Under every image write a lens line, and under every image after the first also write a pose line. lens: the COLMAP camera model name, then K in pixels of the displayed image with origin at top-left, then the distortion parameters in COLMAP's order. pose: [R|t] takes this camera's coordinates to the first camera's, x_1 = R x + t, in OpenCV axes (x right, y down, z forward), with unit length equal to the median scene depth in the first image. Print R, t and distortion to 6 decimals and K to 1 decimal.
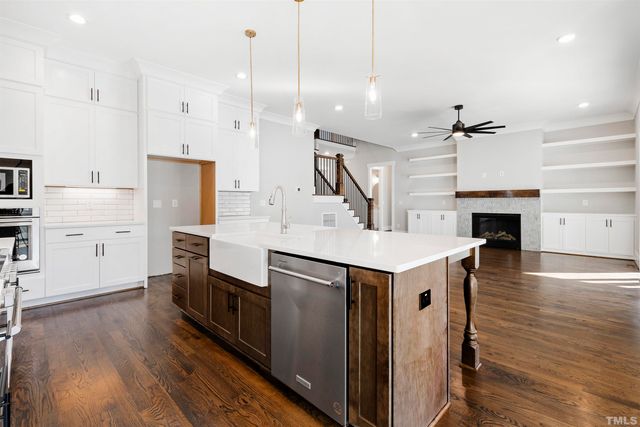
lens RADIAL K [[286.6, 0, 313.0], [0, 286.6, 202.7], [0, 0, 1]] dist [0.012482, -0.000571]
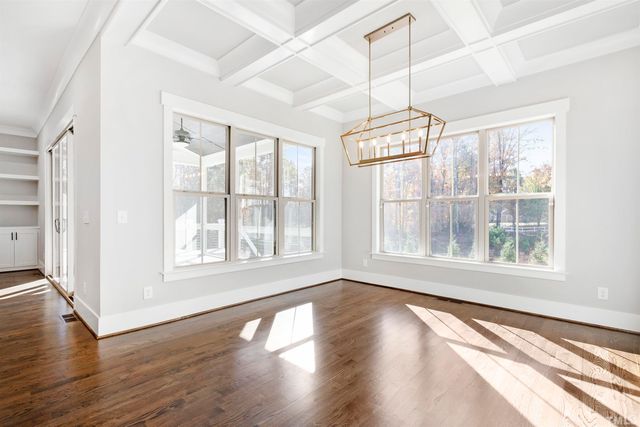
lens RADIAL K [[286.6, 0, 320.9], [0, 286.6, 216.7], [0, 0, 1]] dist [0.012482, -0.000571]
pose [[-0.046851, 0.000206, 0.998902, -3.307378], [-0.003994, 0.999992, -0.000394, 0.021878], [-0.998894, -0.004008, -0.046850, 0.122928]]
